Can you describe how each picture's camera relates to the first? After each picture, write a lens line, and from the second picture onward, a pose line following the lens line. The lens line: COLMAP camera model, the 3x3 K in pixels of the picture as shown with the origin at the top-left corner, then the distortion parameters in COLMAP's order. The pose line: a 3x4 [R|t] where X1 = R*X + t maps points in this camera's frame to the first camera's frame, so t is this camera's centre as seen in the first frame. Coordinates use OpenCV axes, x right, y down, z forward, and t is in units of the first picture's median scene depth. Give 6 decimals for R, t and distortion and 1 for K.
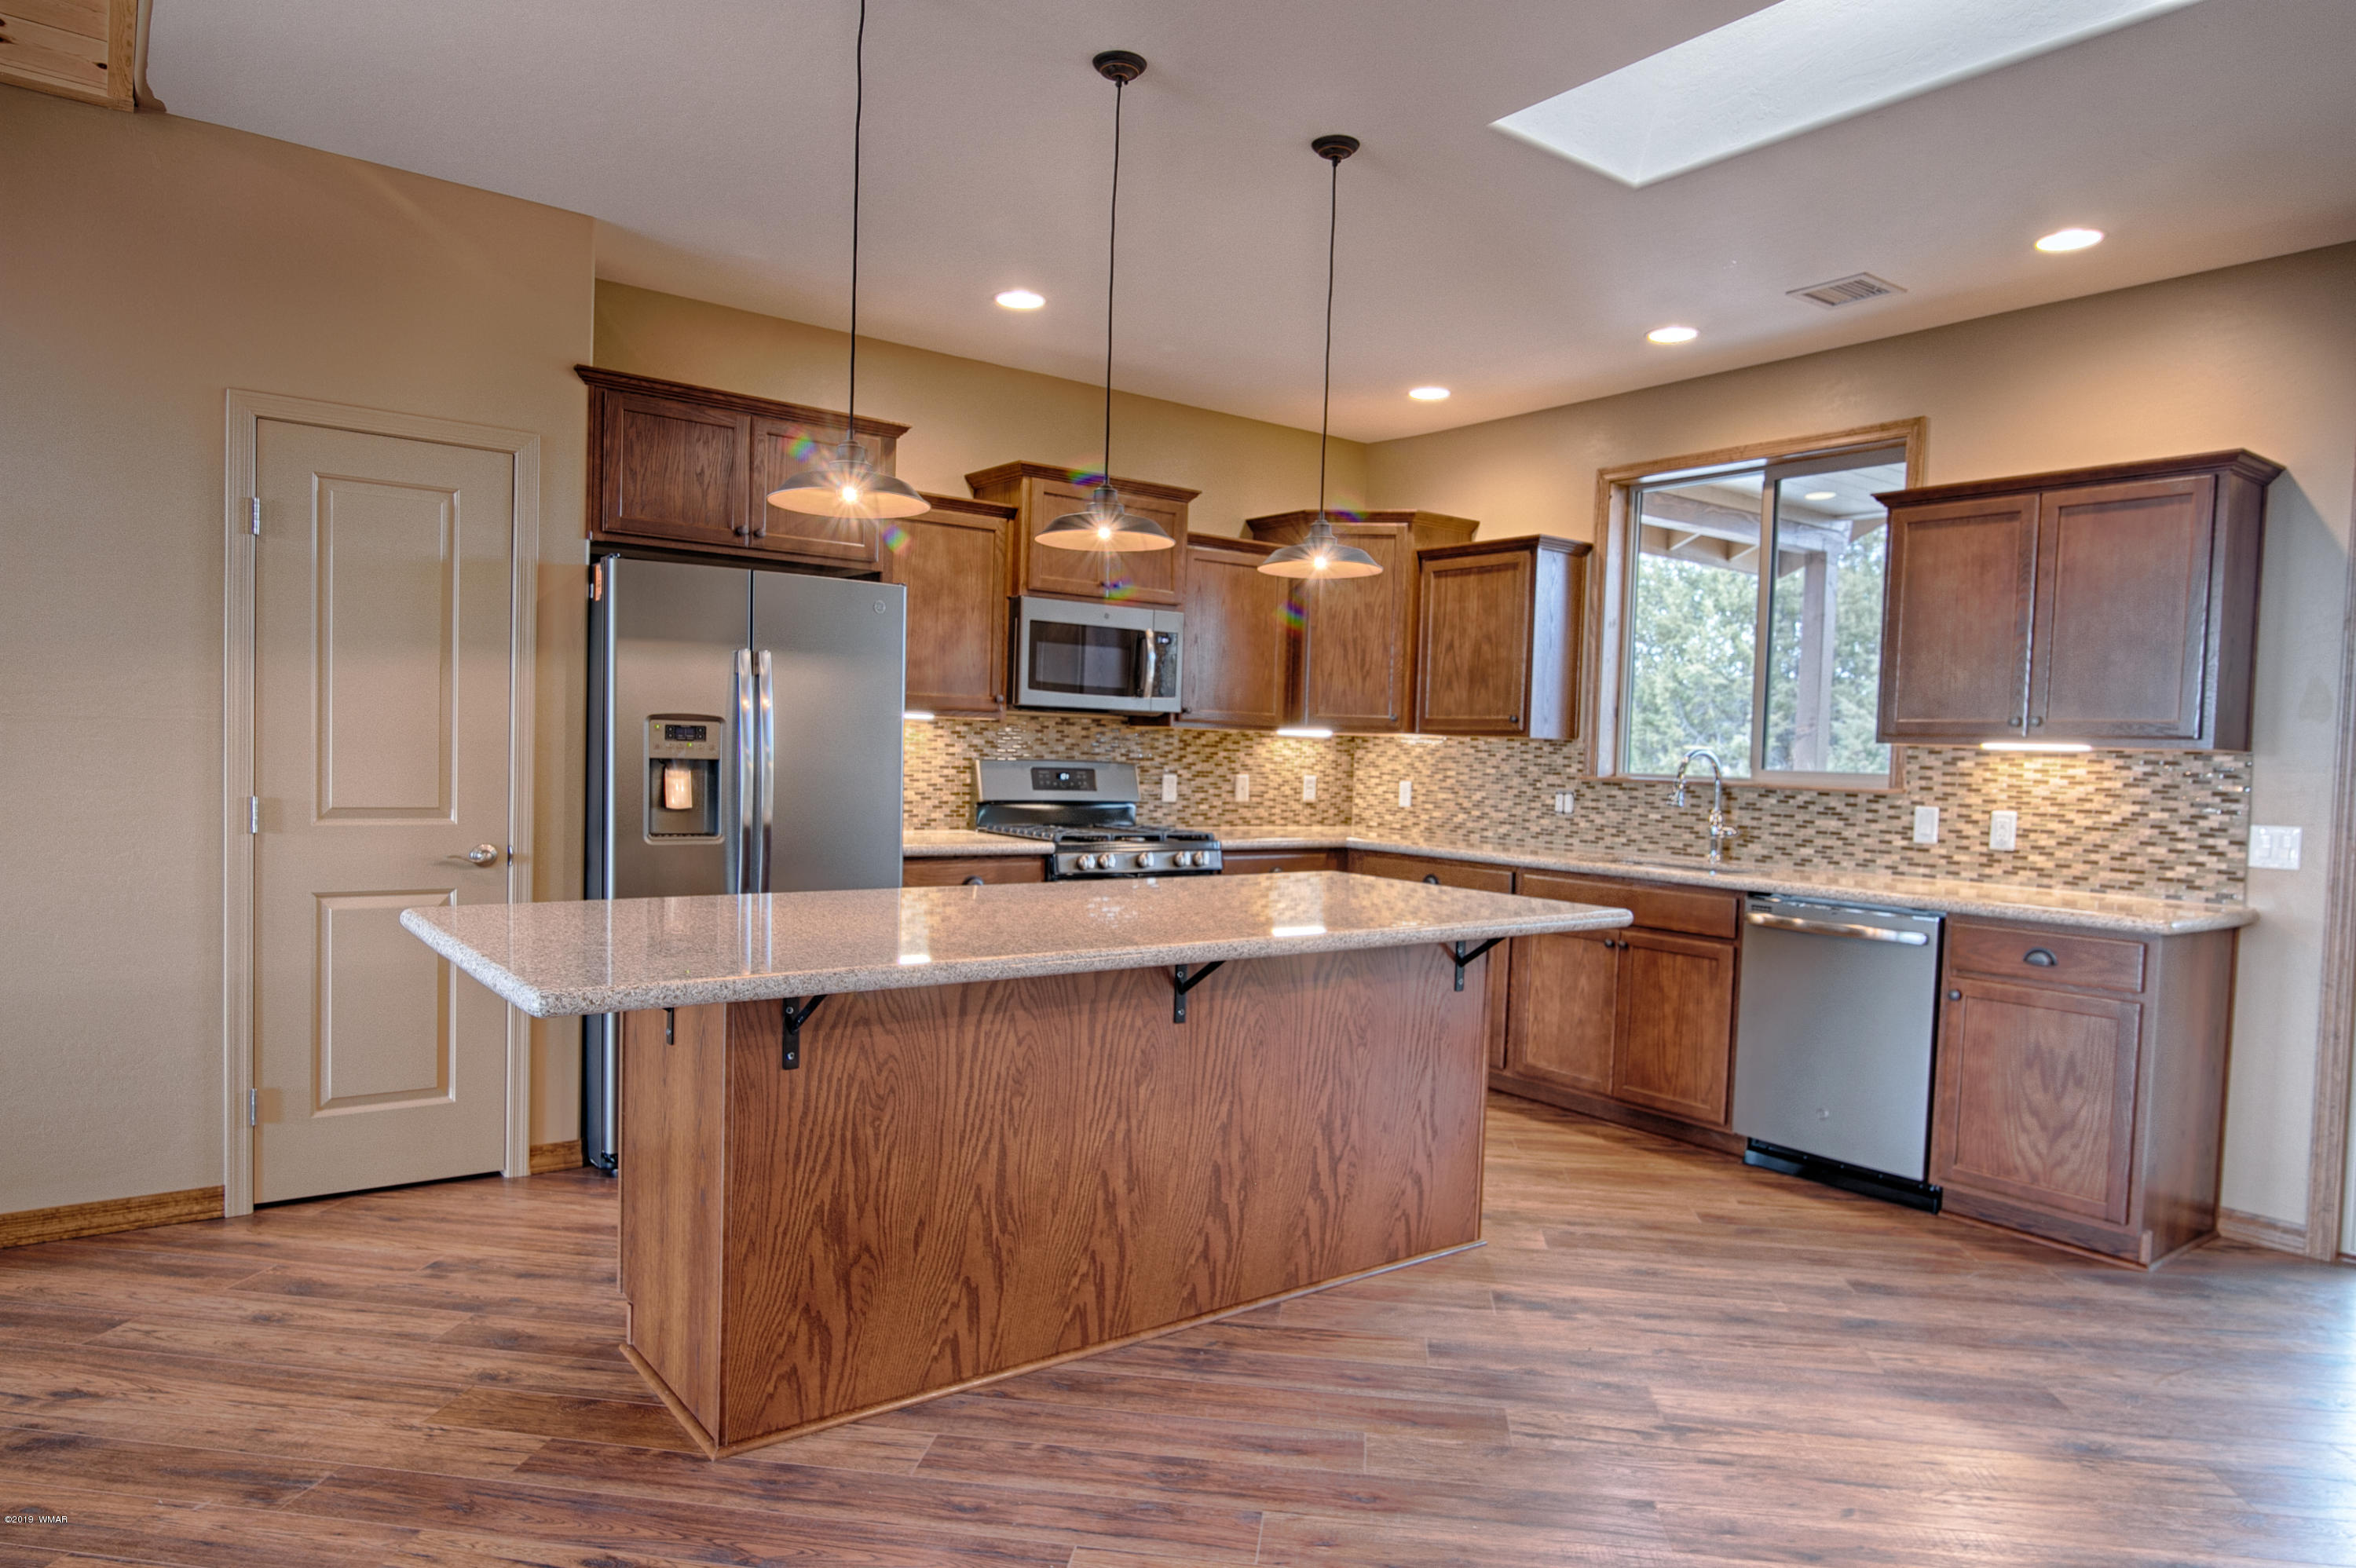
lens RADIAL K [[1416.5, 0, 1158.7], [0, 1416.5, 815.4], [0, 0, 1]] dist [-0.005200, -0.002995]
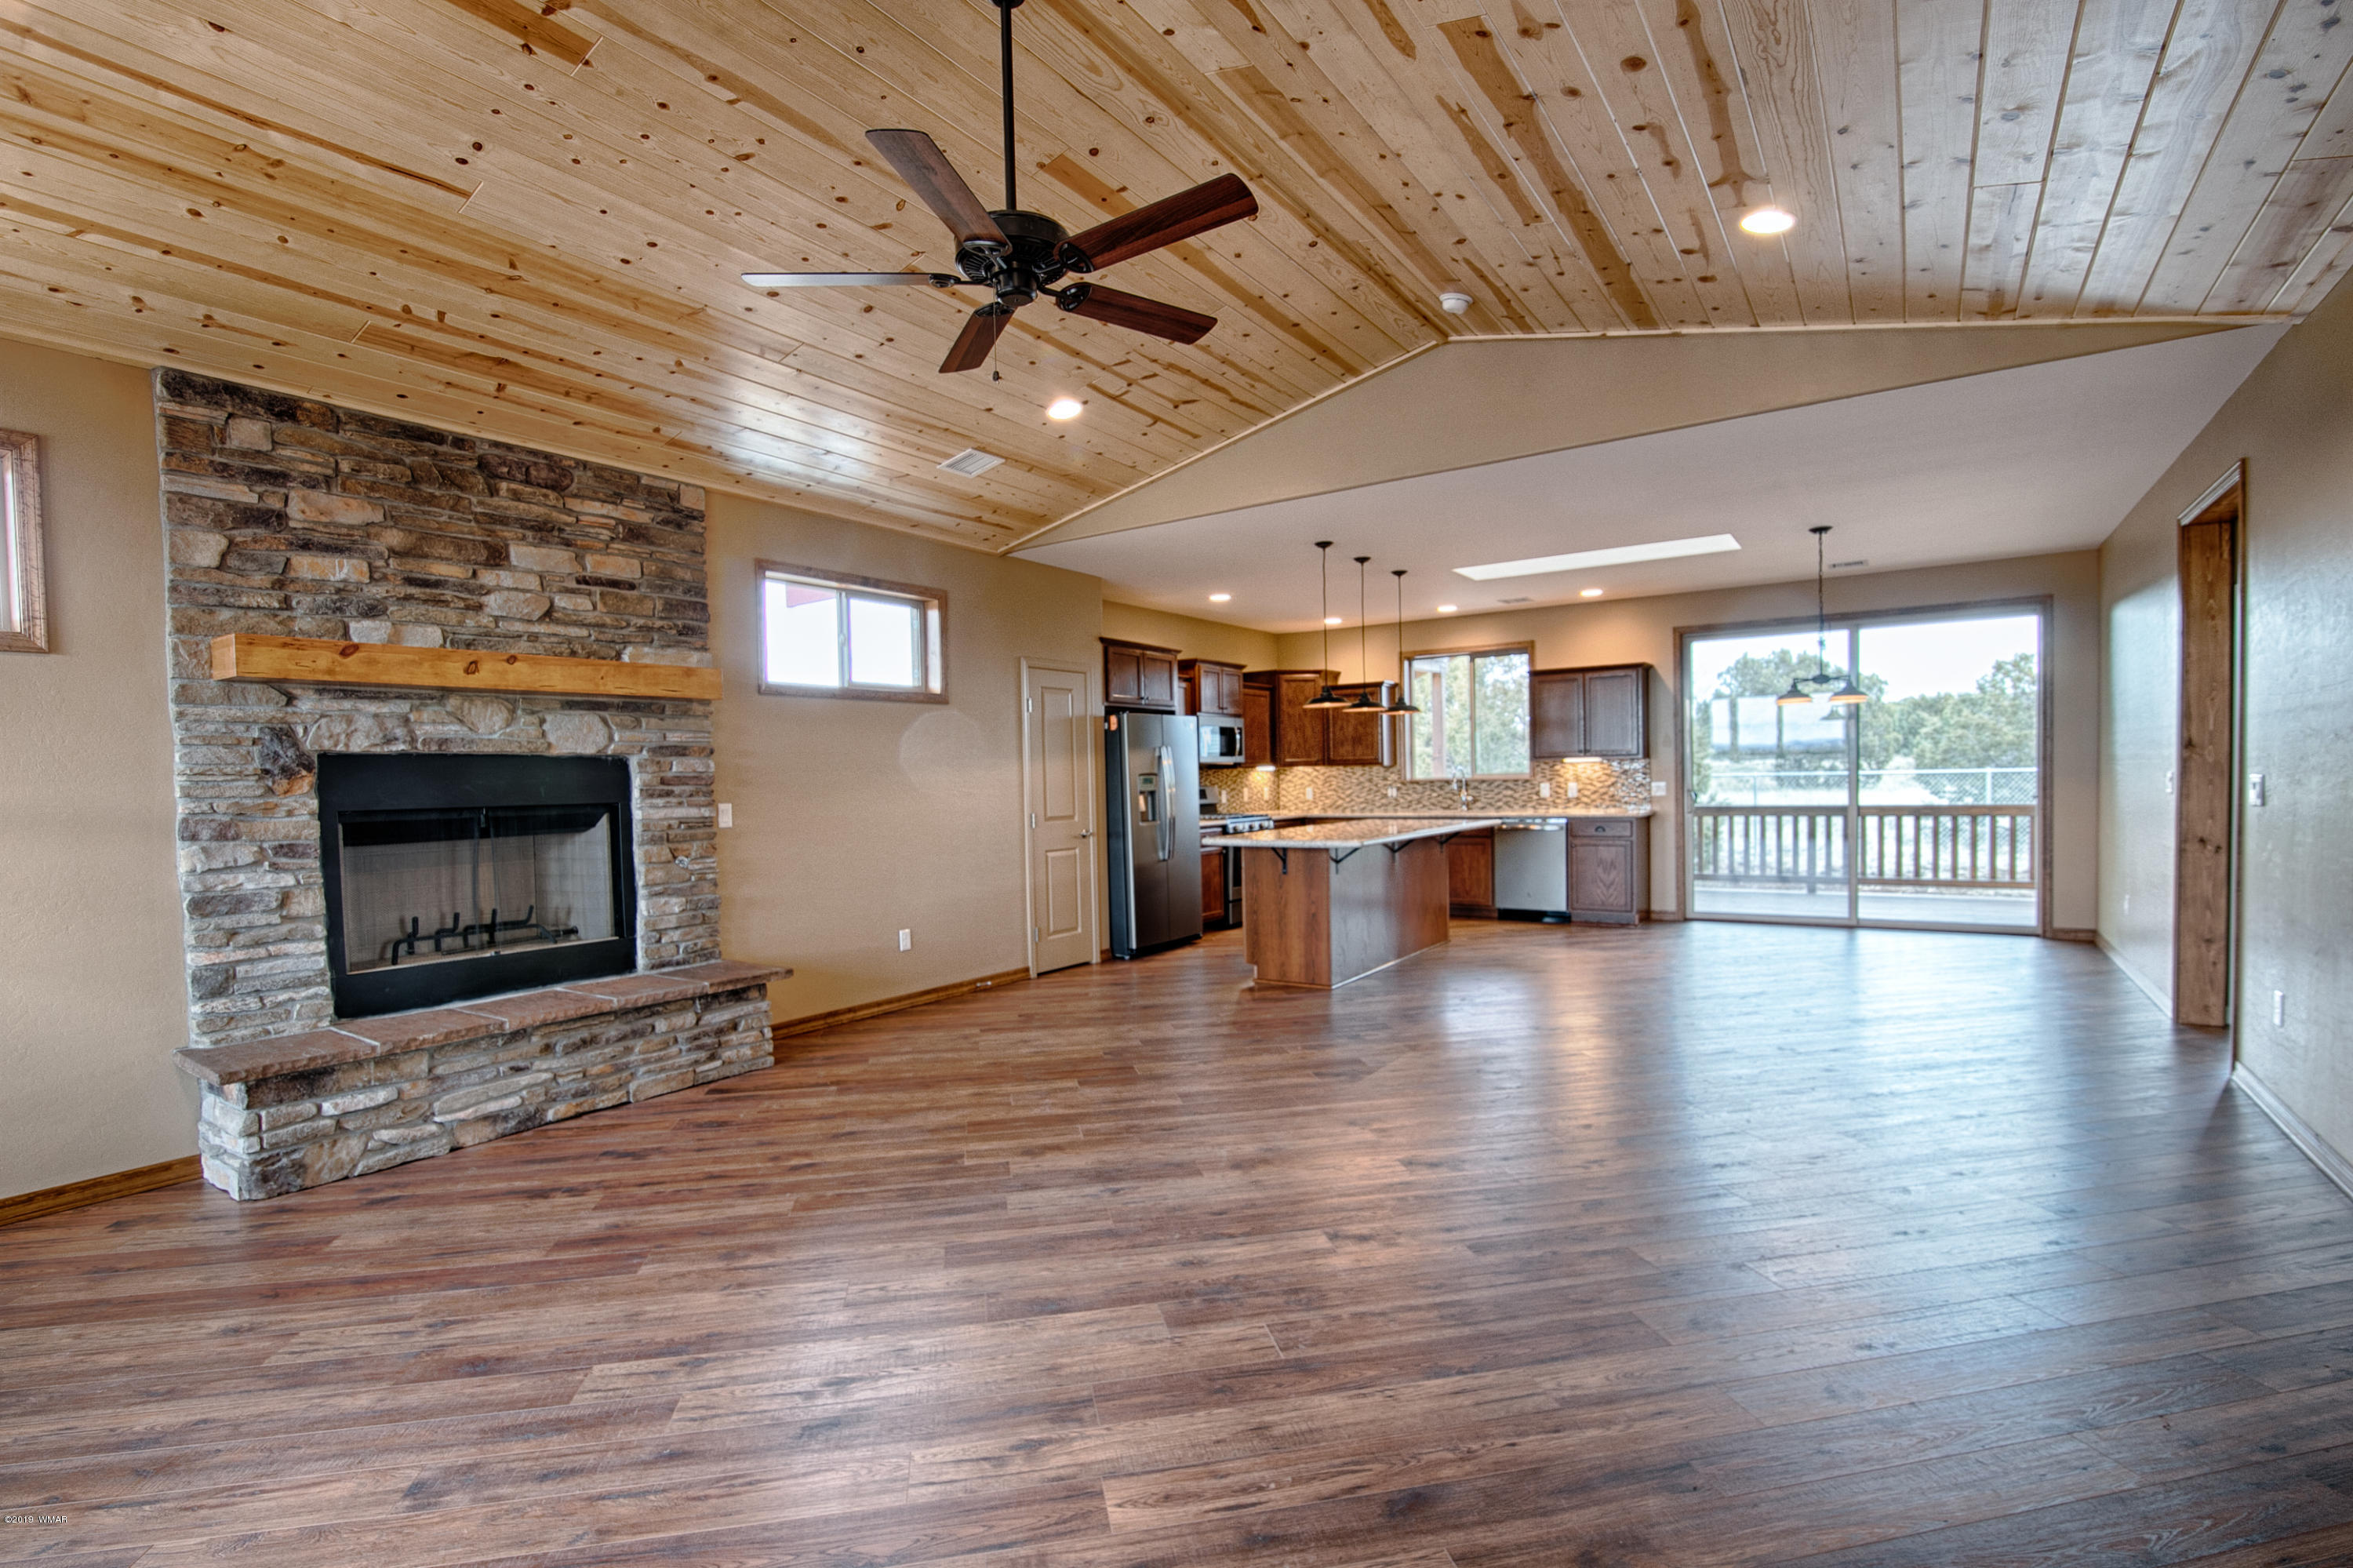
lens RADIAL K [[1085.4, 0, 1163.3], [0, 1085.4, 803.6], [0, 0, 1]] dist [-0.013645, -0.000477]
pose [[0.946163, -0.061673, 0.317762, -0.898490], [0.068988, 0.997548, -0.011808, 0.007405], [-0.316254, 0.033094, 0.948097, -0.819746]]
